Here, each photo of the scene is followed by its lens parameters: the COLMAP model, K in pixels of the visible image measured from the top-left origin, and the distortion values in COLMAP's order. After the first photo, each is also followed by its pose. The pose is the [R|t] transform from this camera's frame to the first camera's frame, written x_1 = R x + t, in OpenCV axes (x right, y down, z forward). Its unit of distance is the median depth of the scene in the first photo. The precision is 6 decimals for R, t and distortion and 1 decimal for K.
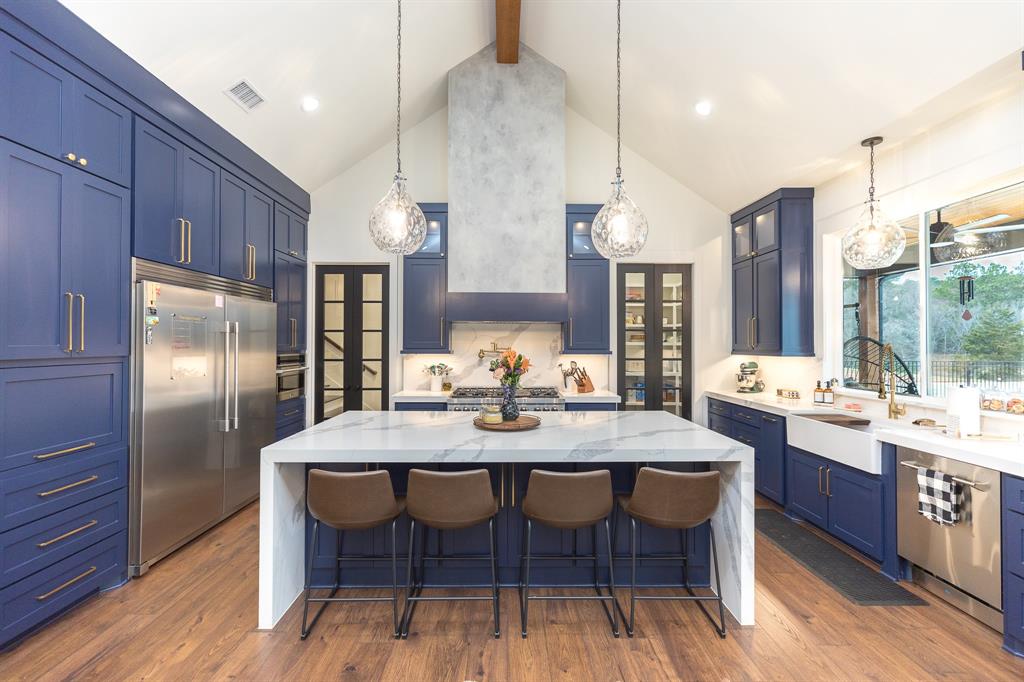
lens RADIAL K [[454.2, 0, 512.0], [0, 454.2, 341.0], [0, 0, 1]] dist [0.002655, 0.000077]
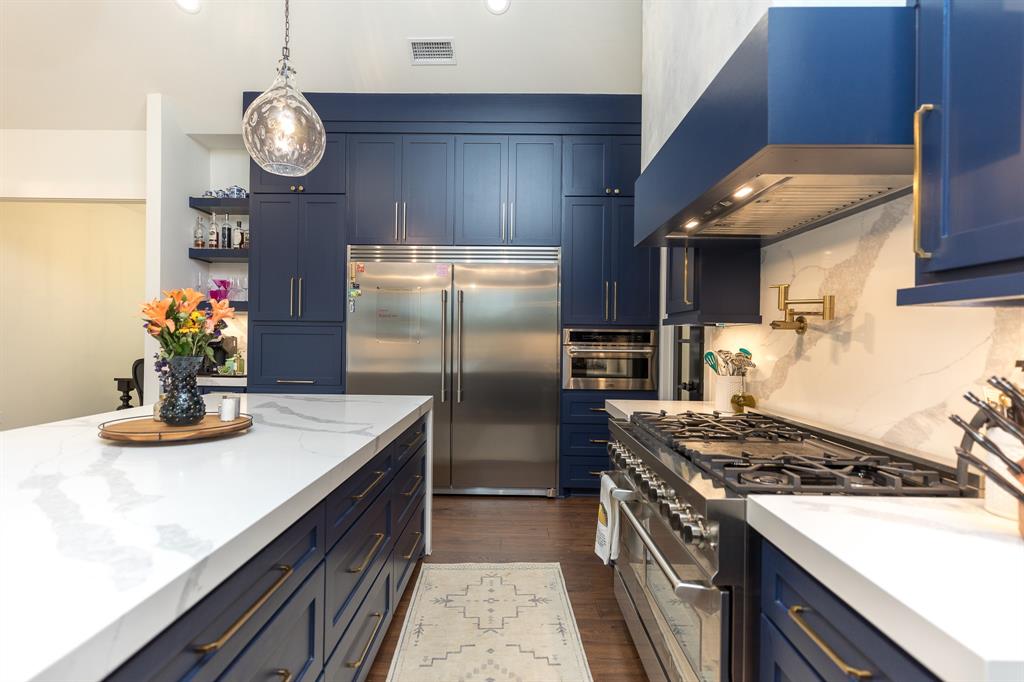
lens RADIAL K [[512.6, 0, 512.0], [0, 512.6, 341.0], [0, 0, 1]] dist [0.000400, 0.000011]
pose [[-0.026215, 0.010386, -0.999602, 0.393206], [0.000296, 0.999946, 0.010382, 0.047177], [0.999656, -0.000023, -0.026217, 0.961446]]
